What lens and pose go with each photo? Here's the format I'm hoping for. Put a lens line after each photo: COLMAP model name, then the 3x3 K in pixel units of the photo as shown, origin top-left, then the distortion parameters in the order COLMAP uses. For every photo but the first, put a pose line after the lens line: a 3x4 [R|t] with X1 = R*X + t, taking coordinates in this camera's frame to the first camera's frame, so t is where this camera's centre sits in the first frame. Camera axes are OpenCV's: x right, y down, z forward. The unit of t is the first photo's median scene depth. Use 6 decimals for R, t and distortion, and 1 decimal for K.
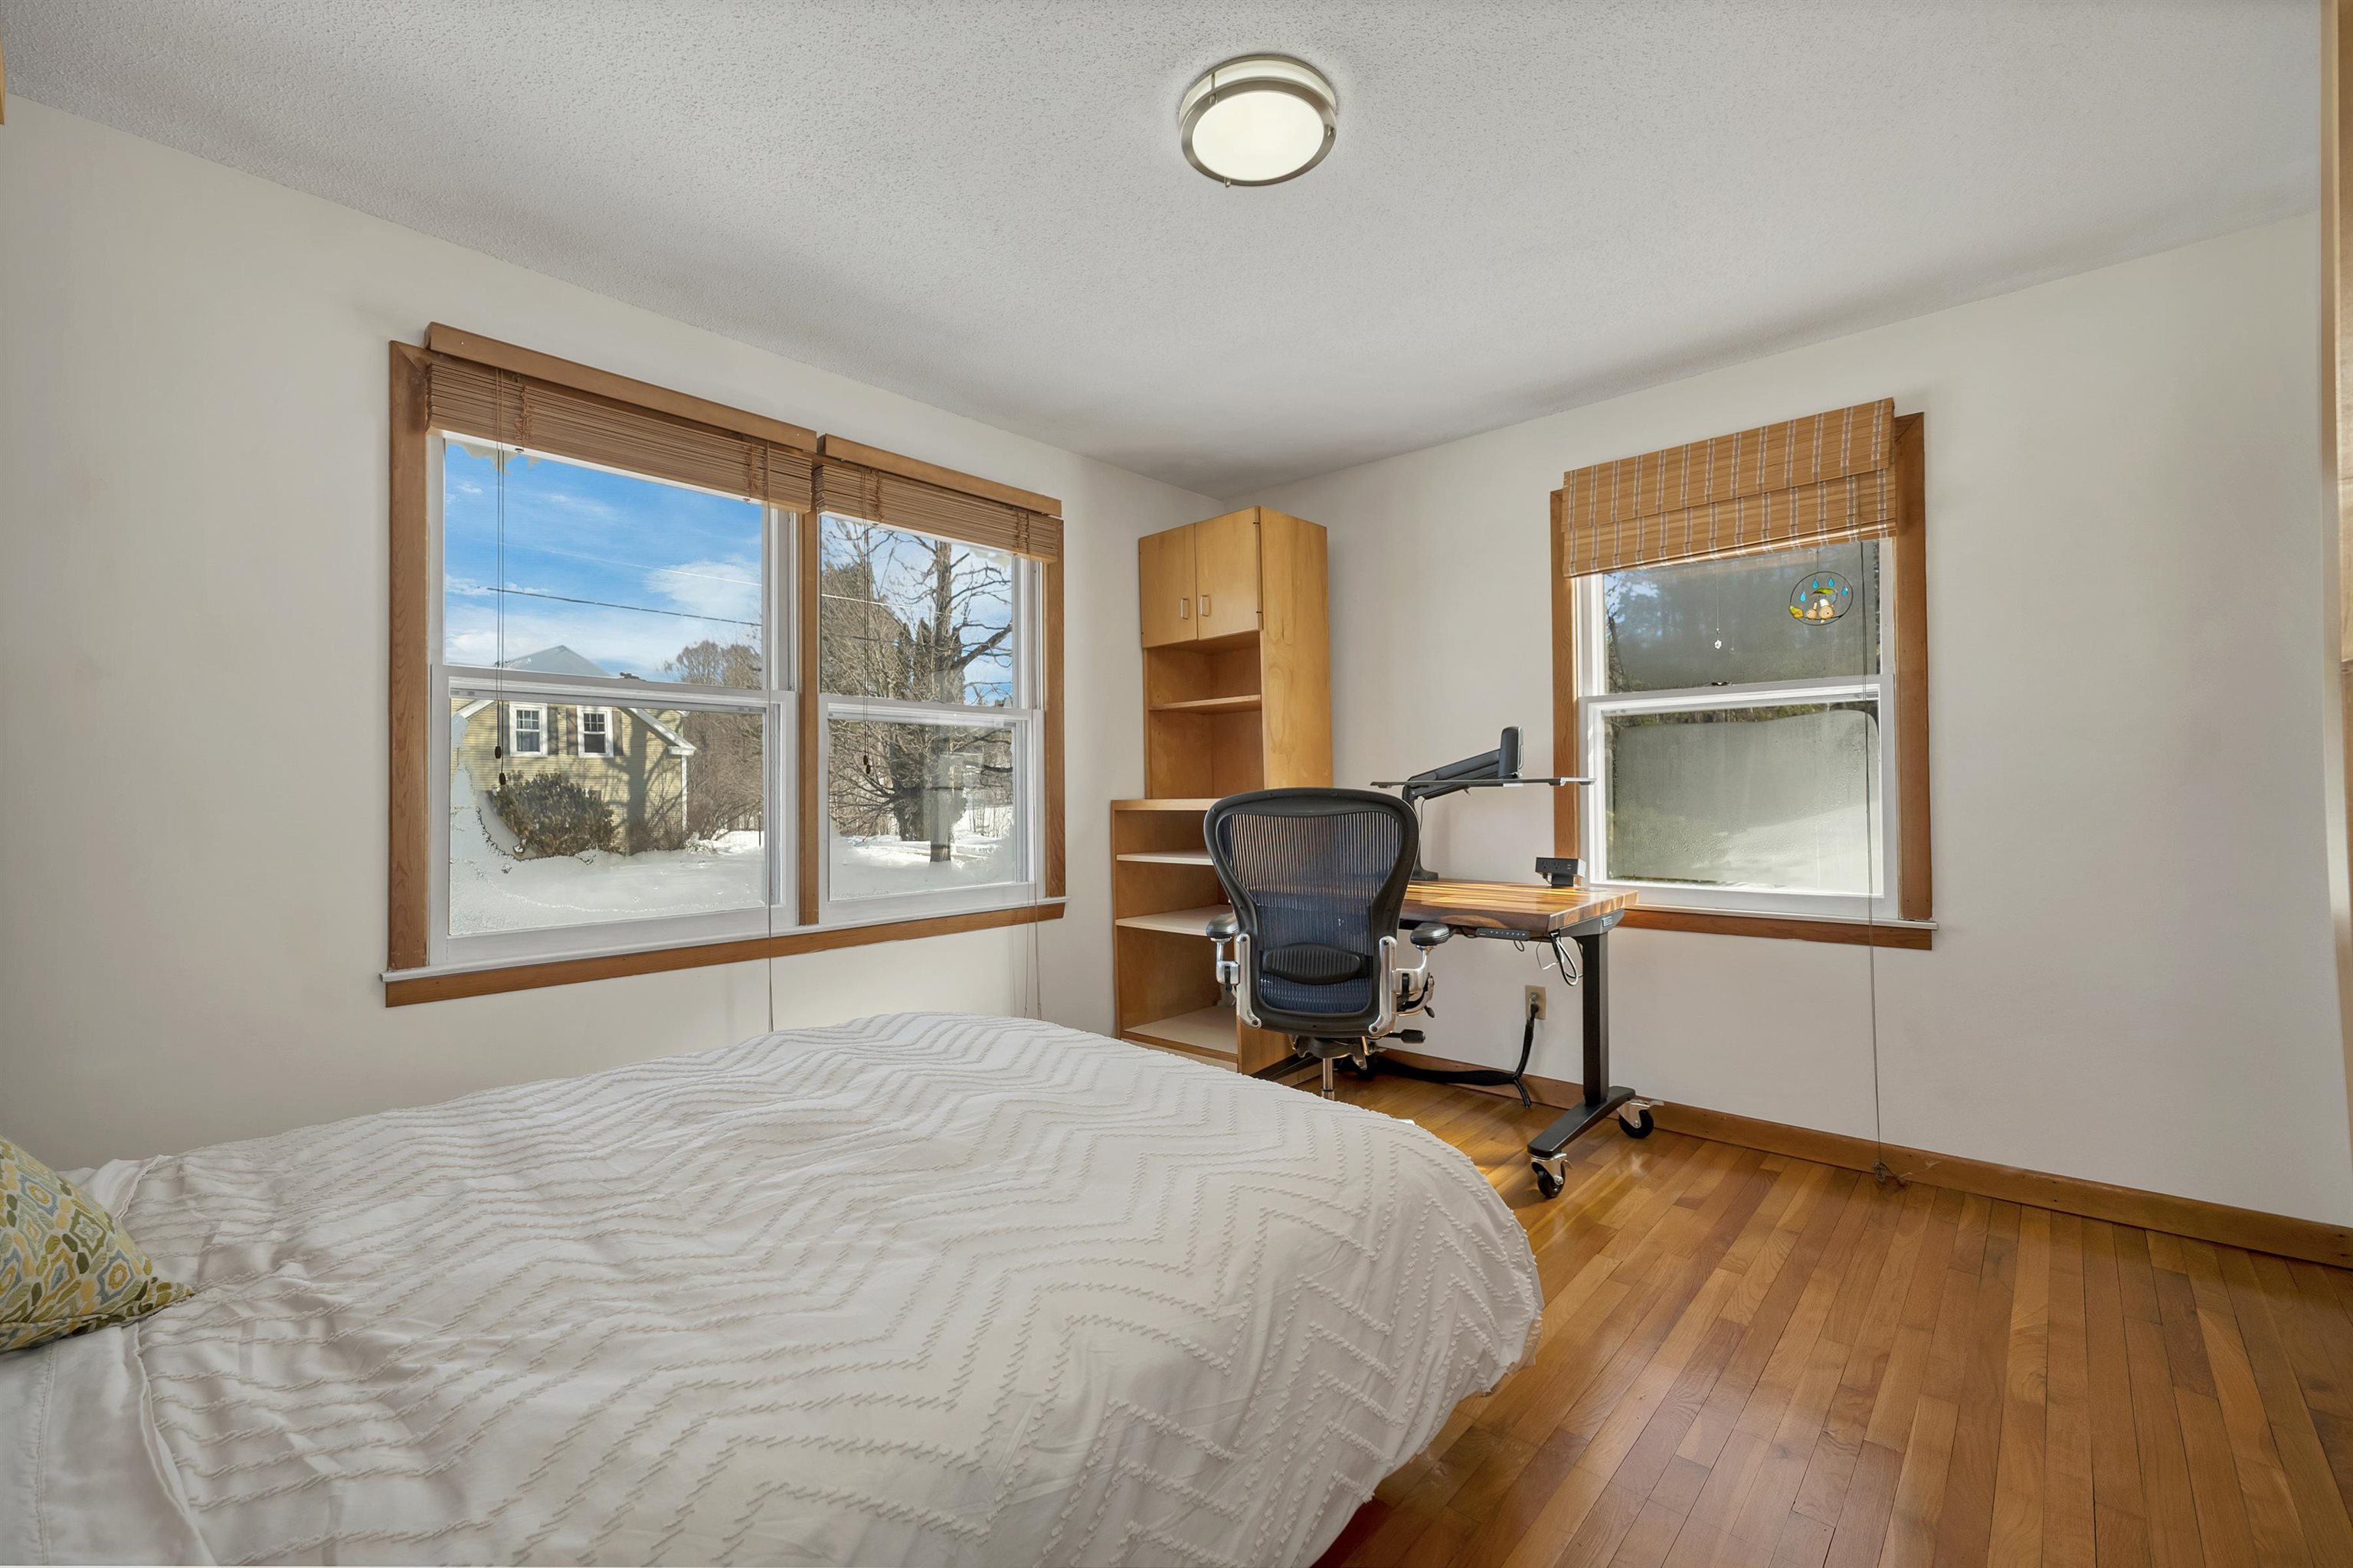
lens RADIAL K [[956.2, 0, 1190.8], [0, 956.2, 787.0], [0, 0, 1]] dist [-0.001724, -0.000230]
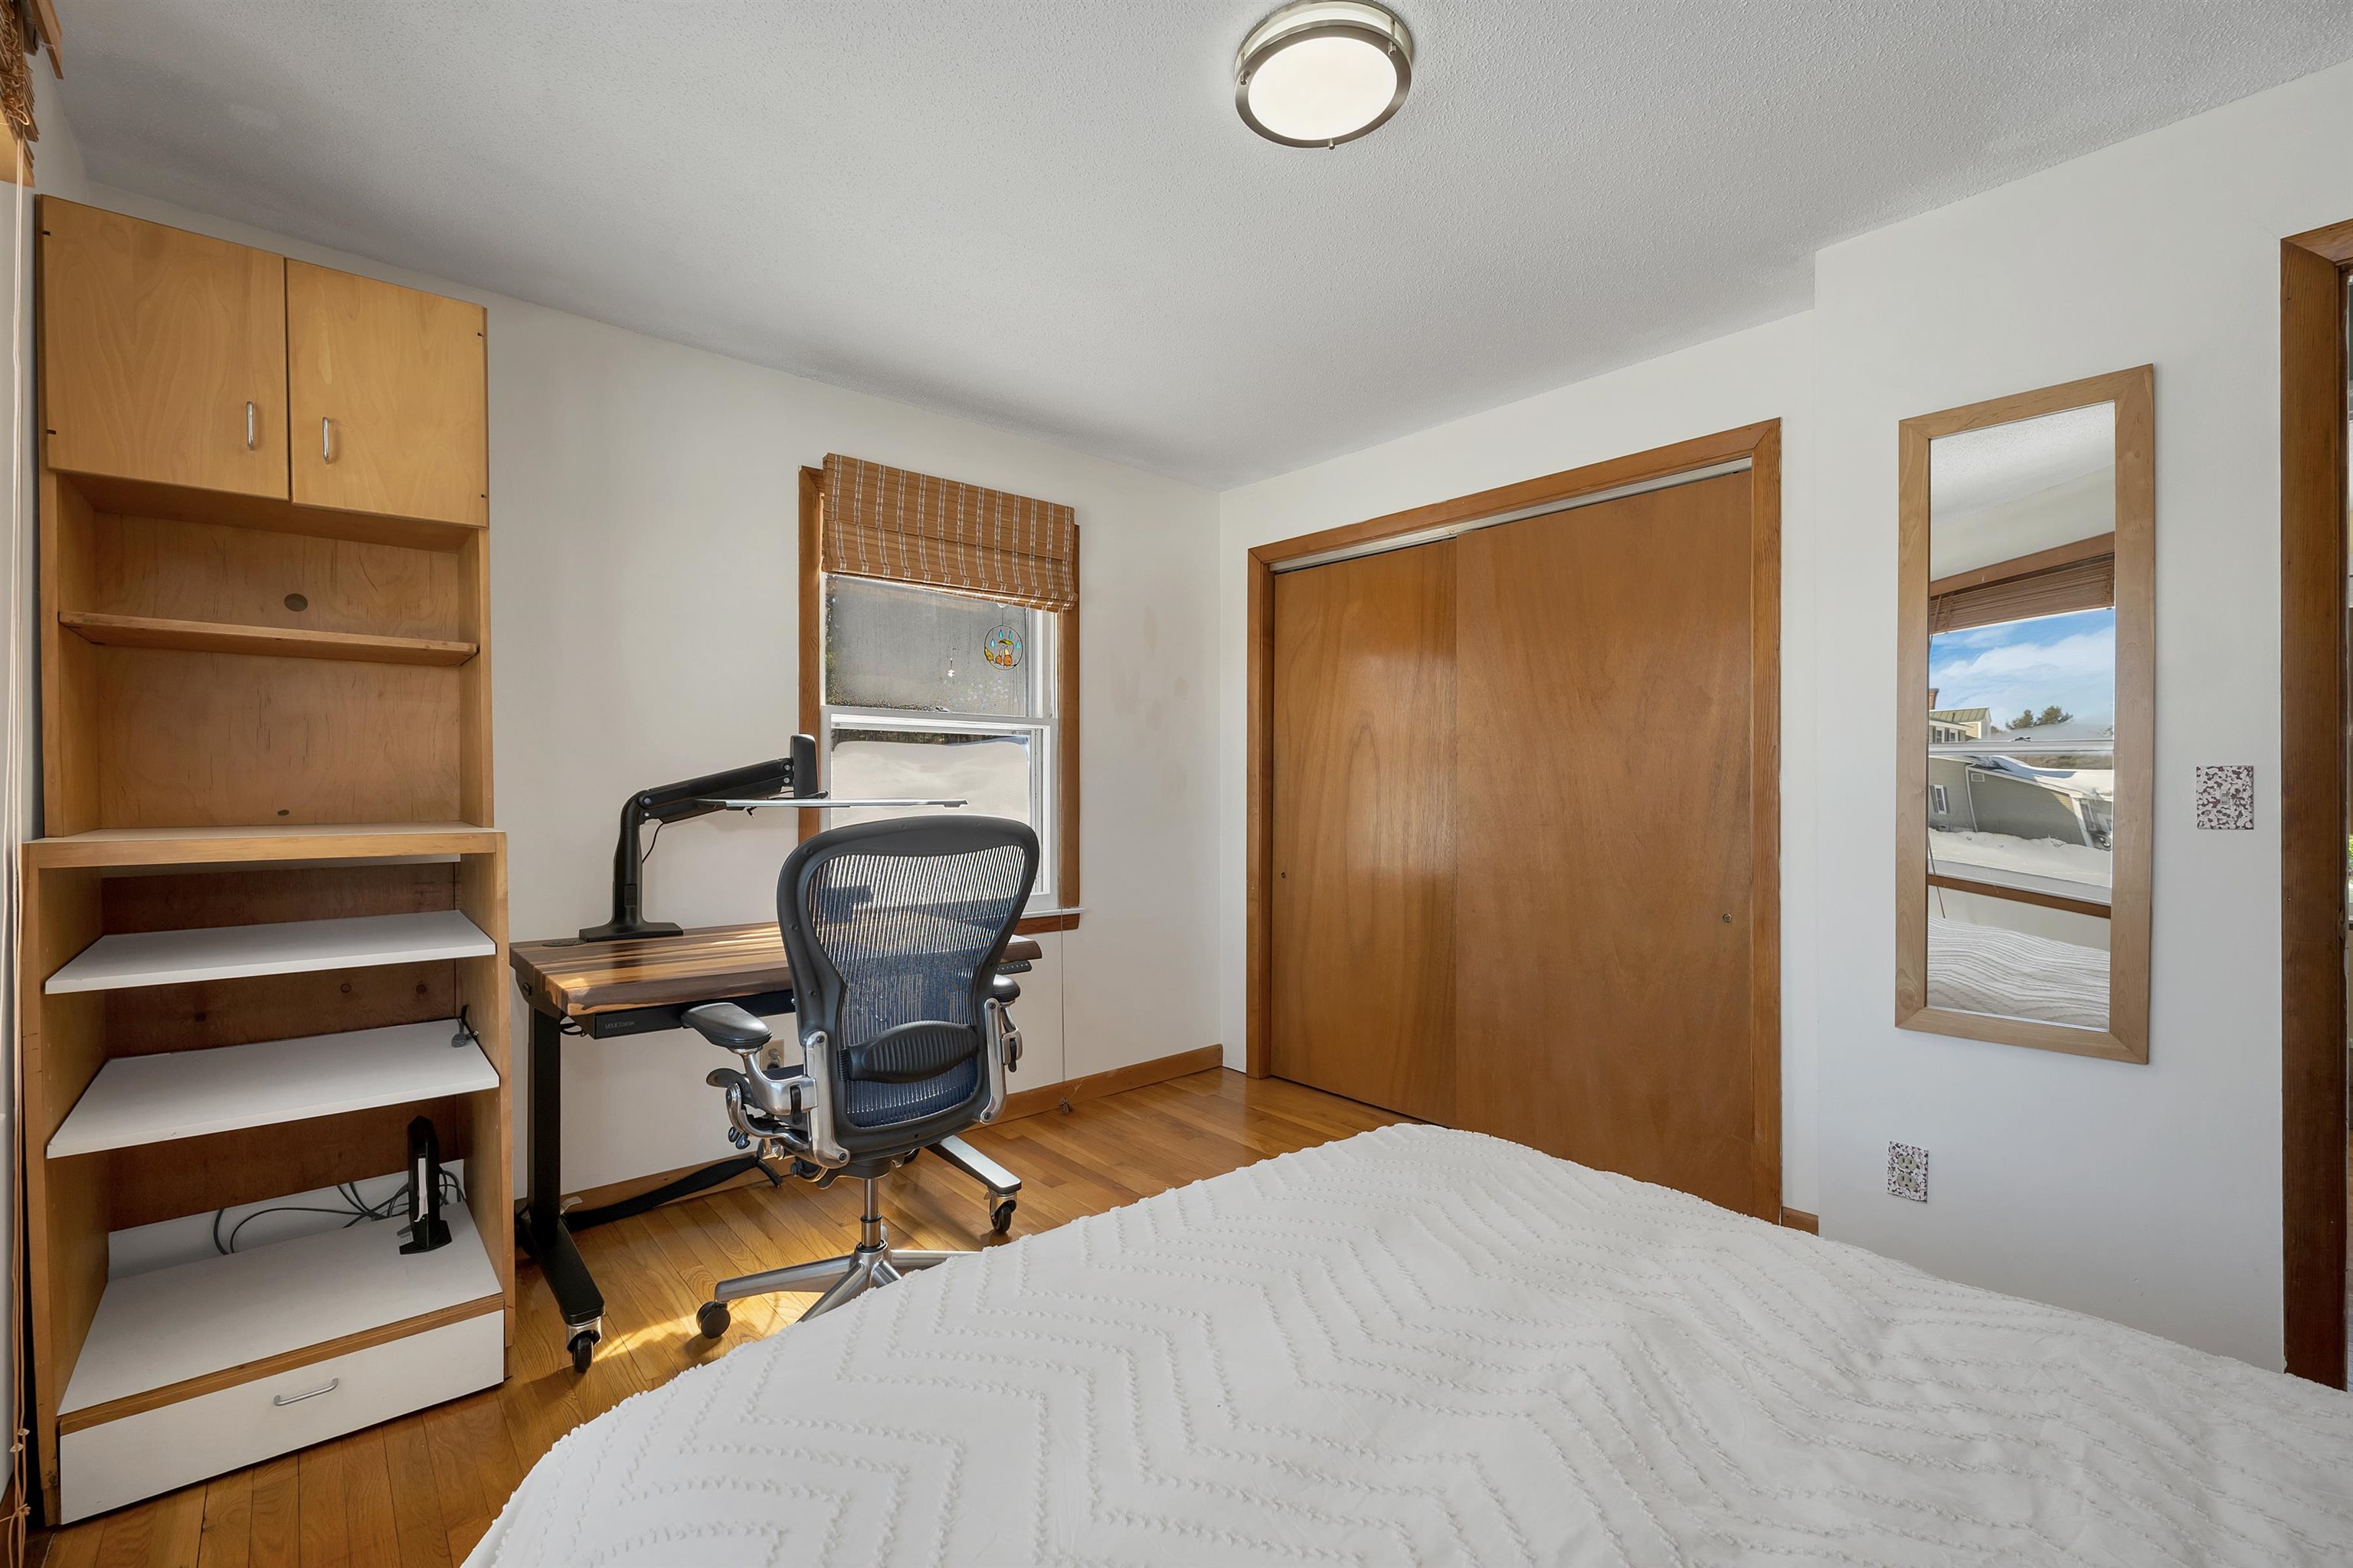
lens RADIAL K [[1004.9, 0, 1184.1], [0, 1004.9, 817.9], [0, 0, 1]] dist [0.007859, 0.000132]
pose [[0.135489, -0.014457, 0.990673, -0.569069], [-0.006183, 0.999862, 0.015437, -0.007635], [-0.990760, -0.008217, 0.135381, 0.622681]]
